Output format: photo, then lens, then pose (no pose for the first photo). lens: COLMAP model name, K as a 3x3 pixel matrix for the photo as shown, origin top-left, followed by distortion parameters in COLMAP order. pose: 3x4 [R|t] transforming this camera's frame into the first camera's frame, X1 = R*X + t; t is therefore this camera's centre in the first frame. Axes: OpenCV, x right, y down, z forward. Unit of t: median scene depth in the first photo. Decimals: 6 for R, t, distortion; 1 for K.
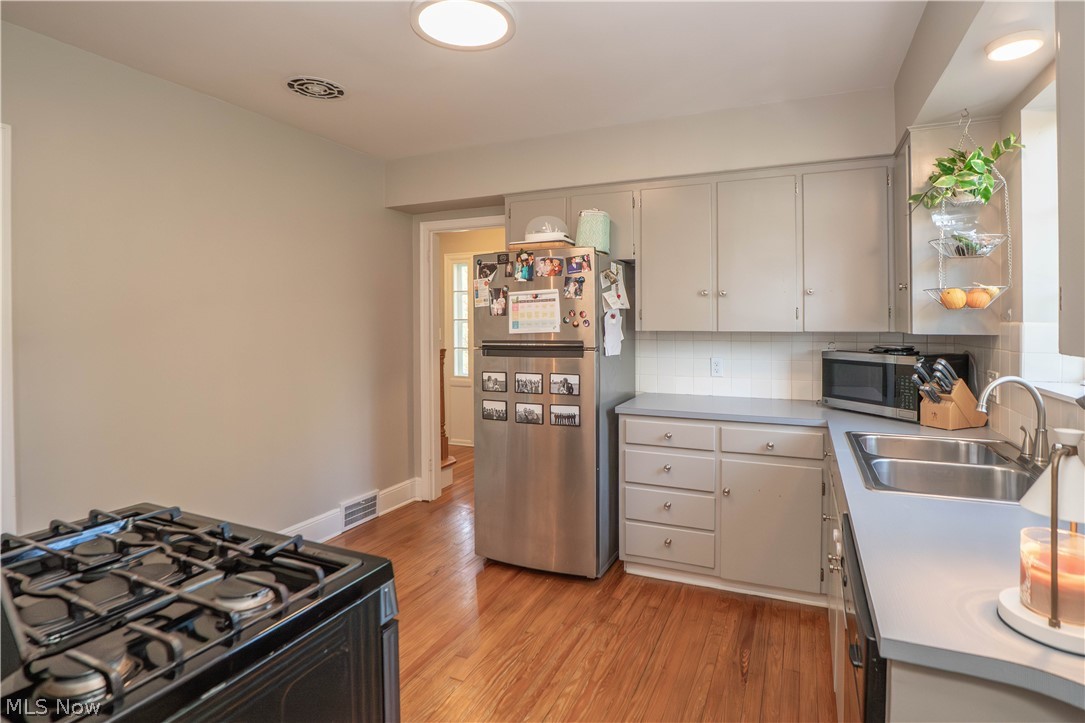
lens RADIAL K [[561.4, 0, 553.8], [0, 561.4, 326.7], [0, 0, 1]] dist [-0.001758, -0.000198]
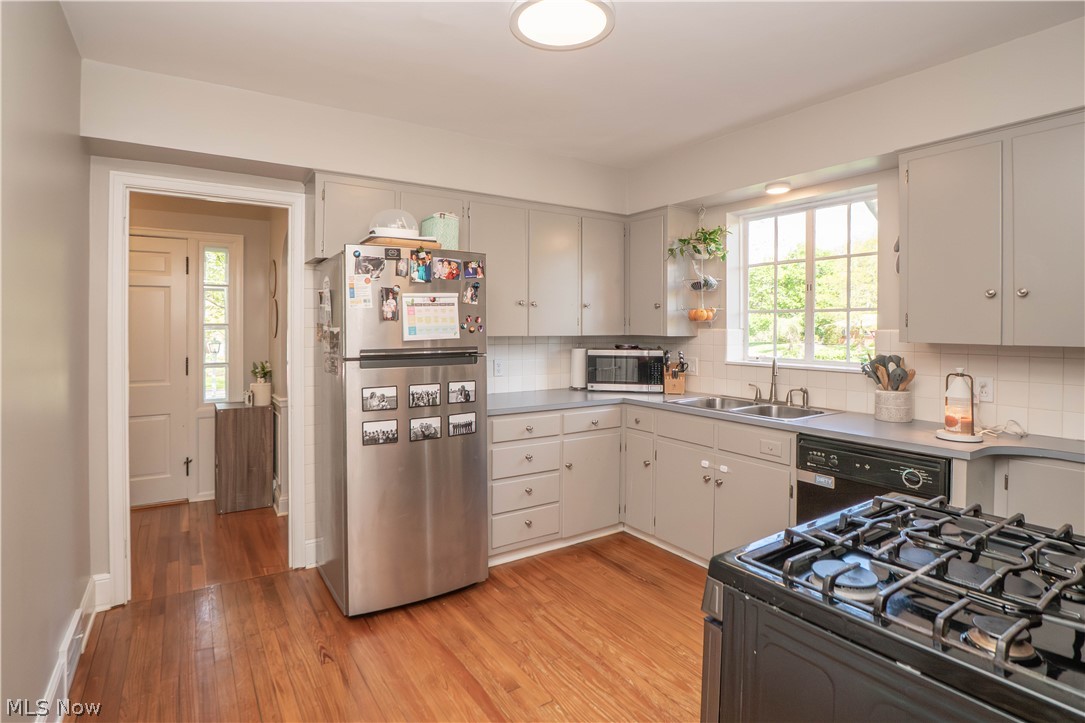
lens RADIAL K [[561.4, 0, 553.8], [0, 561.4, 326.7], [0, 0, 1]] dist [-0.001758, -0.000198]
pose [[0.534588, 0.004001, 0.845104, -0.705442], [0.002496, 0.999977, -0.006313, -0.003533], [-0.845109, 0.005484, 0.534565, 0.343200]]
